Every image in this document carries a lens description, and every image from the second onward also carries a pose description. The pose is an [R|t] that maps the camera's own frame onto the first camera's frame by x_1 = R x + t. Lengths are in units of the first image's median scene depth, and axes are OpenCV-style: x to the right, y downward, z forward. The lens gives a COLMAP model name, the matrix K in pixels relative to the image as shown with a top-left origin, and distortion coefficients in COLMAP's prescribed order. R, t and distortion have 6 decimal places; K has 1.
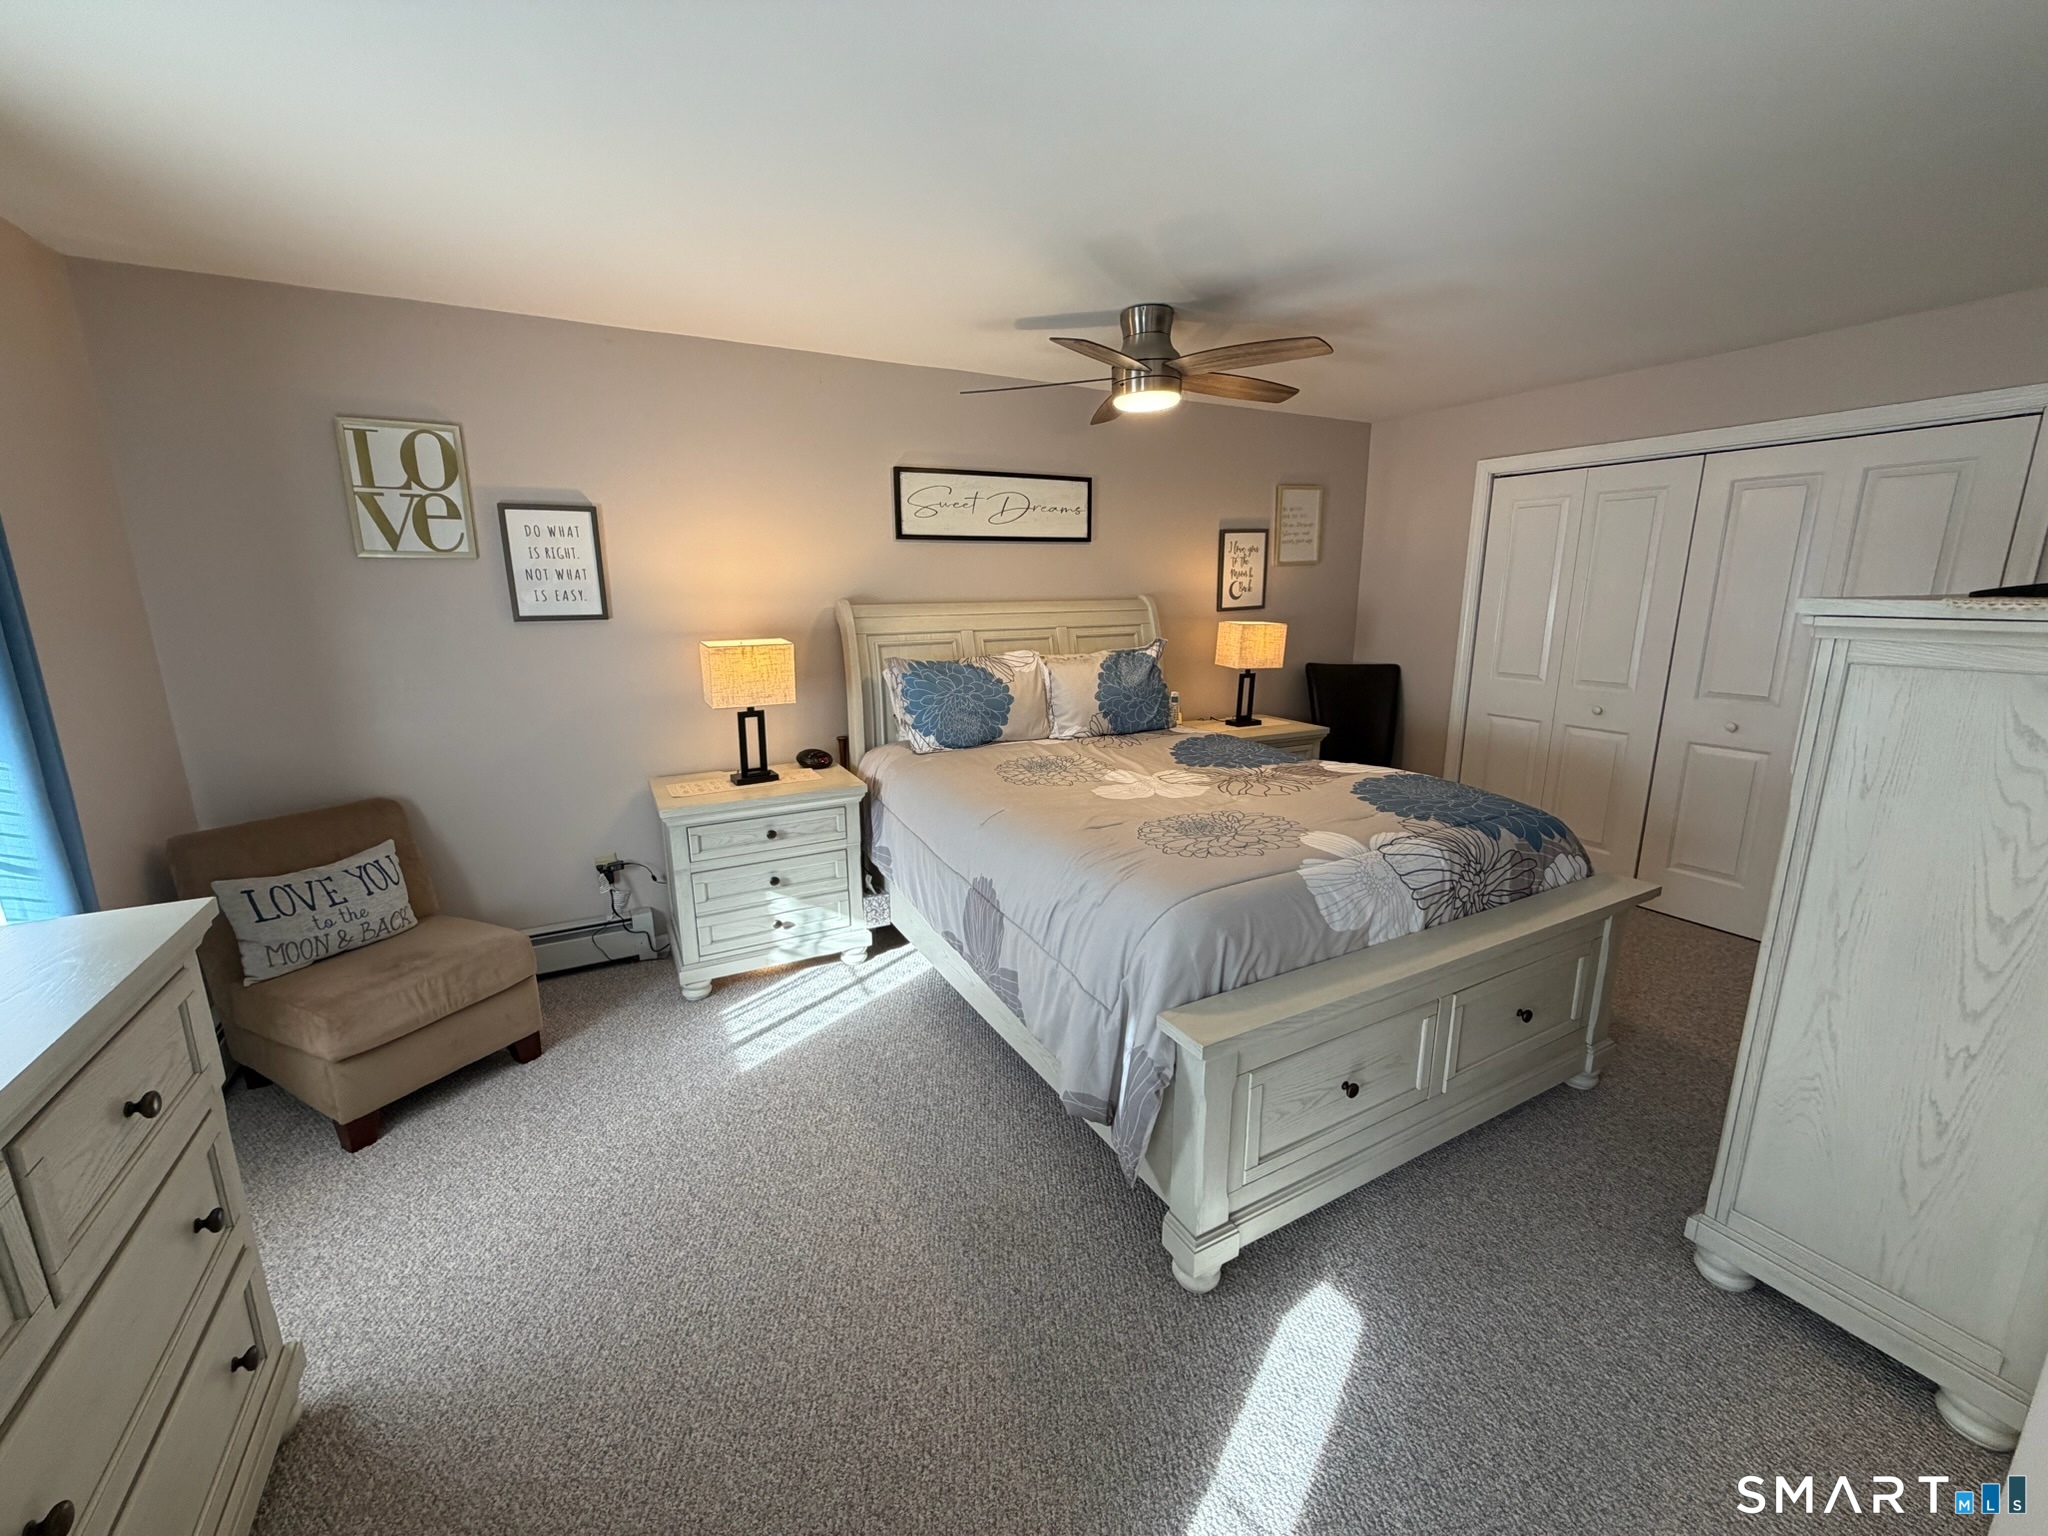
lens RADIAL K [[817.1, 0, 1017.2], [0, 817.1, 764.9], [0, 0, 1]] dist [-0.000424, -0.000205]
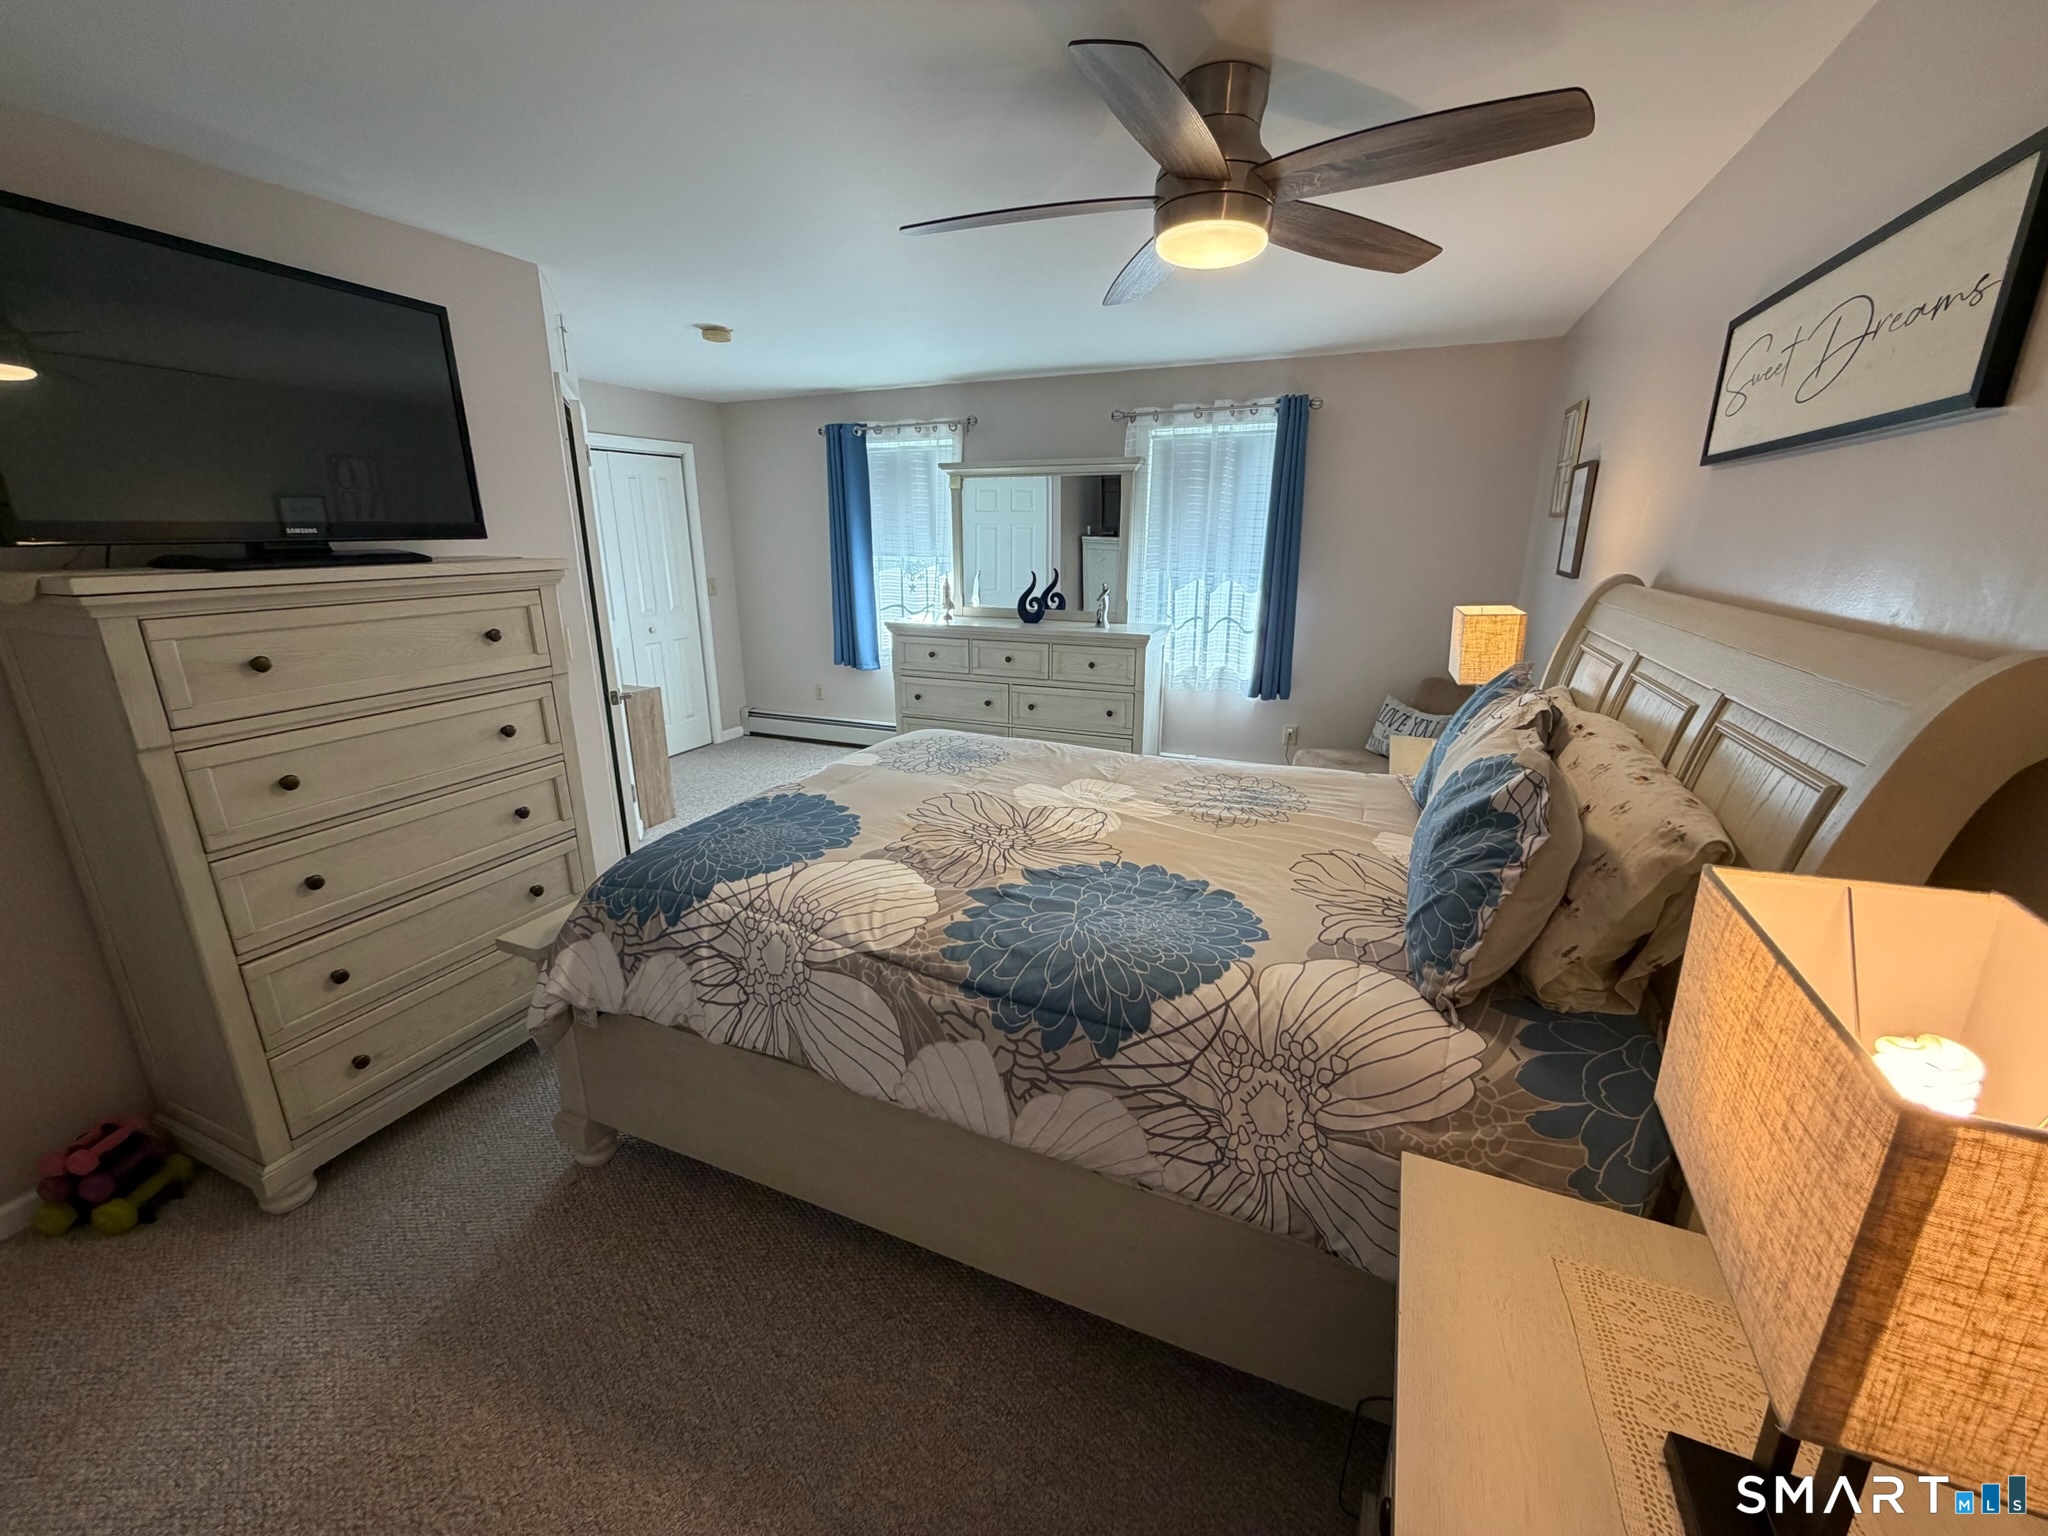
lens RADIAL K [[817.1, 0, 1017.2], [0, 817.1, 764.9], [0, 0, 1]] dist [-0.000424, -0.000205]
pose [[-0.785394, 0.181198, -0.591882, 0.834545], [-0.133035, 0.884439, 0.447290, -0.435531], [0.604531, 0.430040, -0.670528, 1.786809]]
